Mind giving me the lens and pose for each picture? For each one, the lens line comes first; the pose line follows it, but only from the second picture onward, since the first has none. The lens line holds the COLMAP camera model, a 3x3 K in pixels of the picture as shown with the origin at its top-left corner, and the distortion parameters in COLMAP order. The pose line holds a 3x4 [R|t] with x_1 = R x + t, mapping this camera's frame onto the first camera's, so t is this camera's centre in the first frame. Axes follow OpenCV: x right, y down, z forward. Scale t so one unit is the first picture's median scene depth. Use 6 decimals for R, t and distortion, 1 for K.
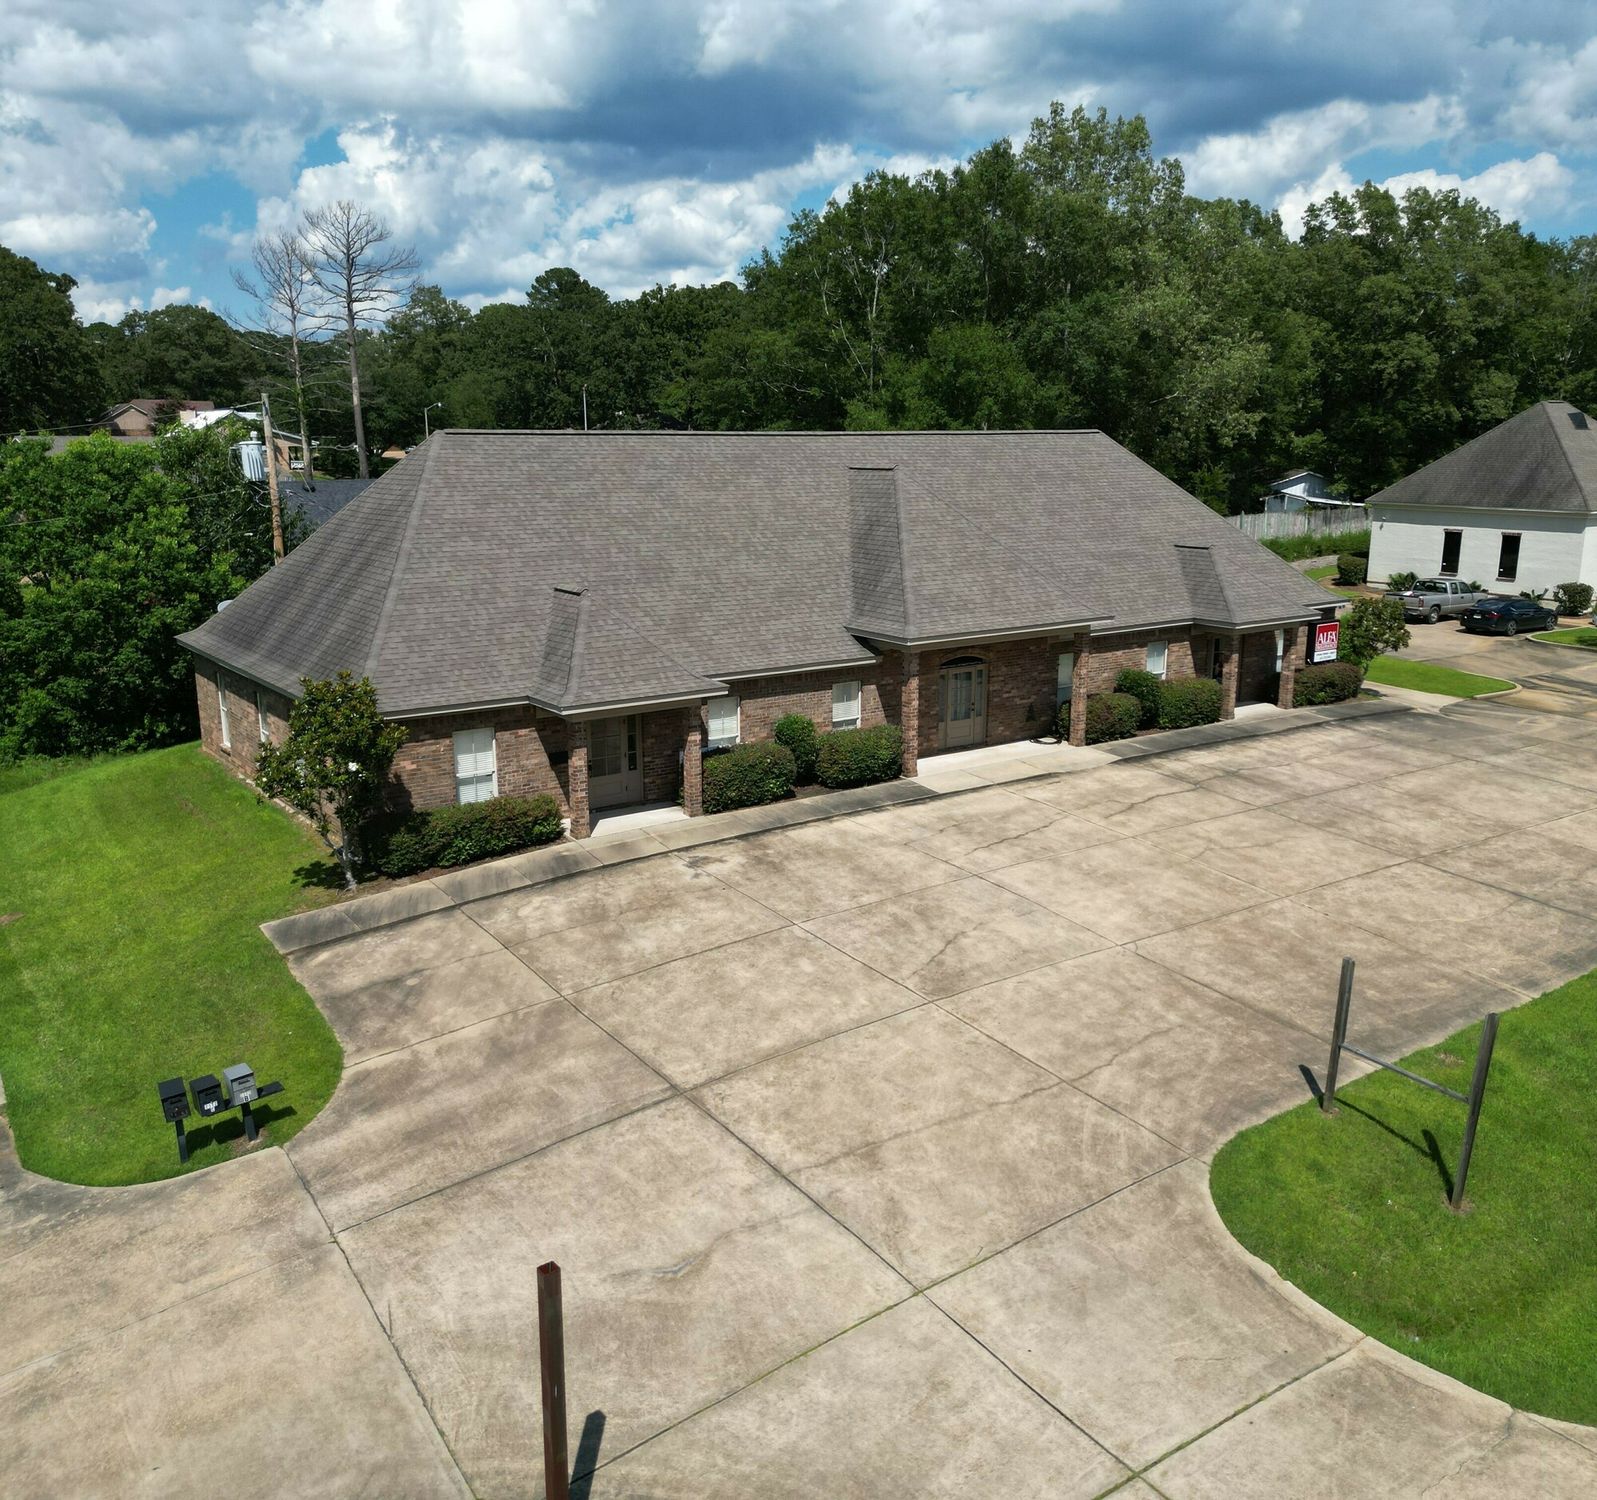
lens RADIAL K [[1401.1, 0, 806.2], [0, 1401.1, 745.3], [0, 0, 1]] dist [0.112811, -0.169464]
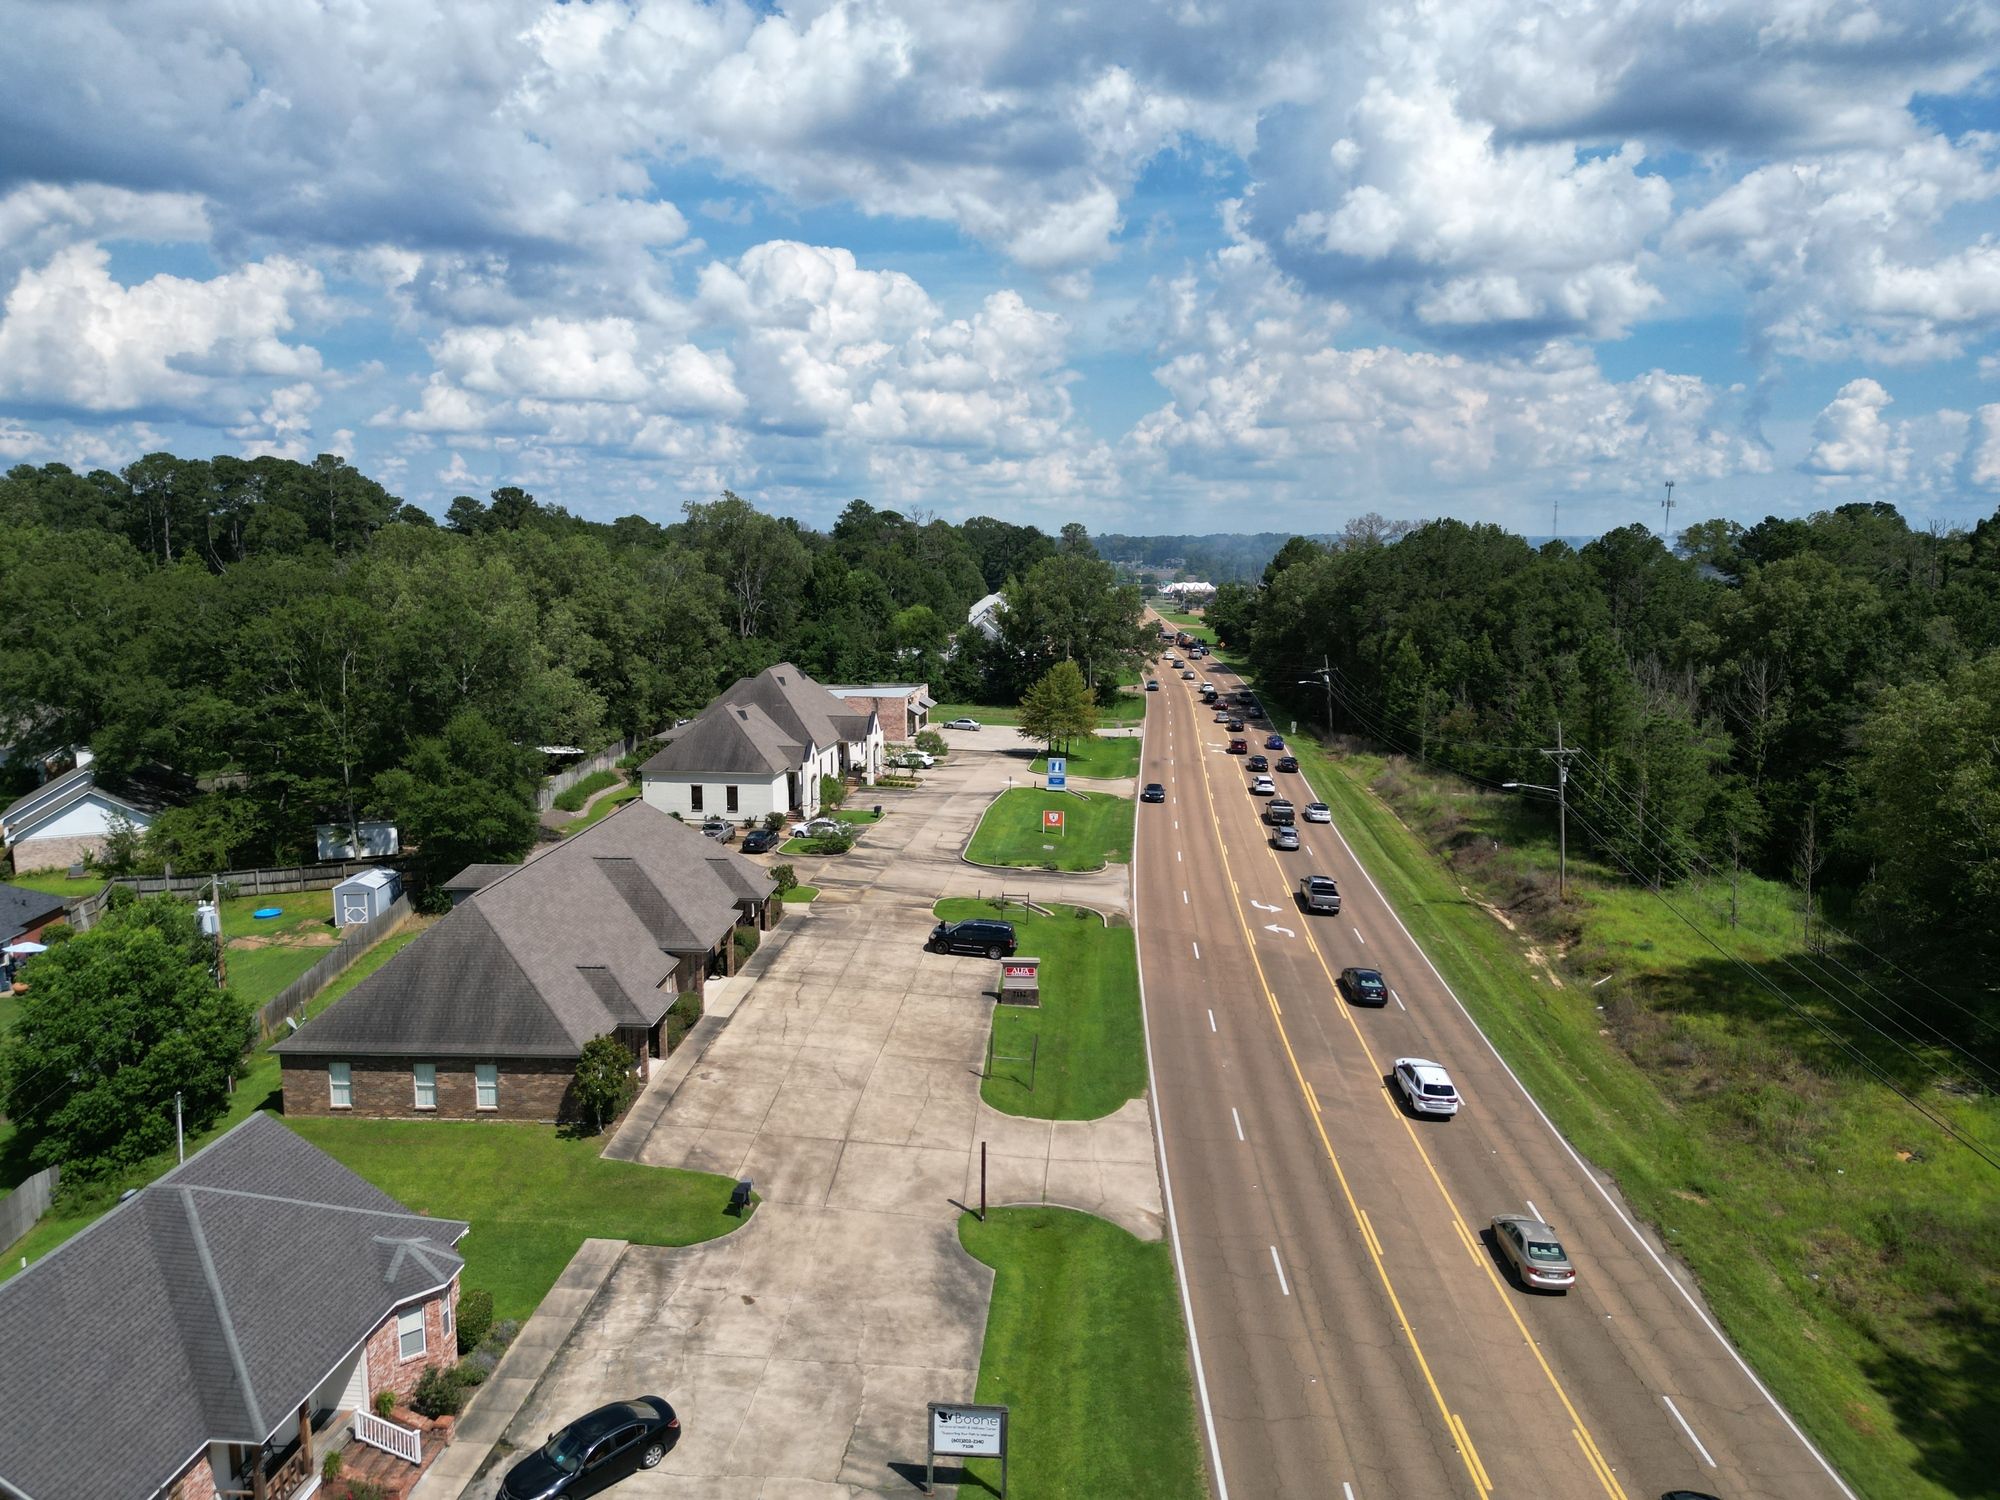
lens RADIAL K [[1404.7, 0, 1003.9], [0, 1404.7, 748.4], [0, 0, 1]] dist [0.080246, -0.082957]
pose [[0.634349, -0.116812, 0.764171, -1.352744], [0.167892, 0.985740, 0.011311, -0.353513], [-0.754595, 0.121123, 0.644915, -0.816864]]
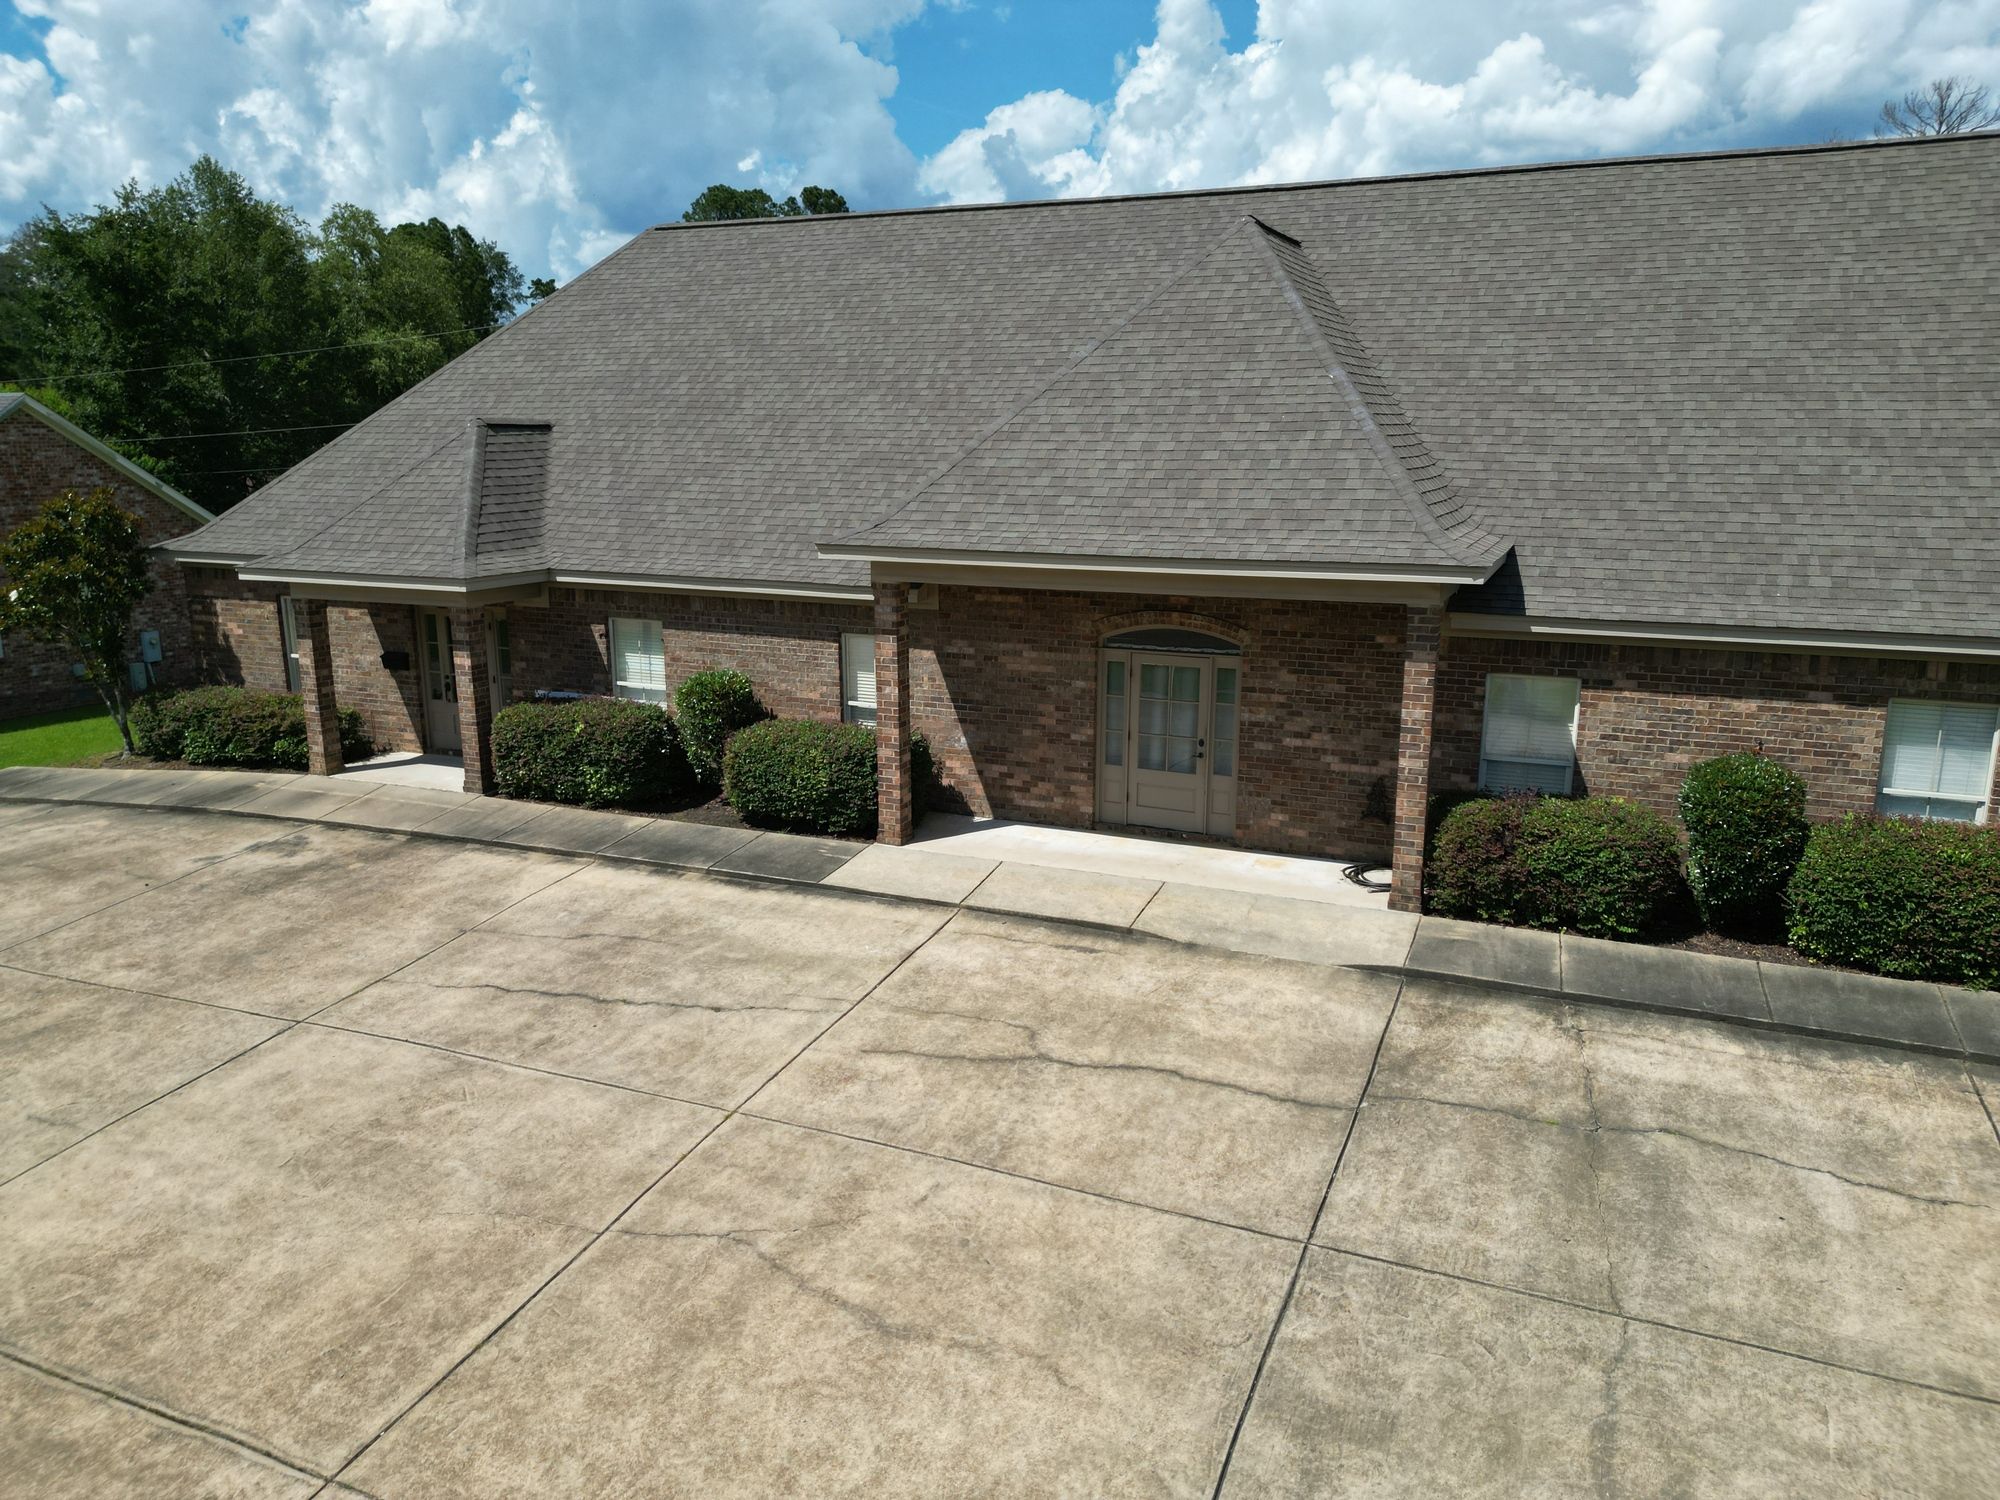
lens RADIAL K [[1412.4, 0, 1004.5], [0, 1412.4, 747.3], [0, 0, 1]] dist [0.074087, -0.078107]
pose [[0.511335, 0.185940, -0.839025, 0.566216], [-0.187700, 0.976905, 0.102105, -0.076246], [0.838633, 0.105275, 0.534427, 0.882435]]
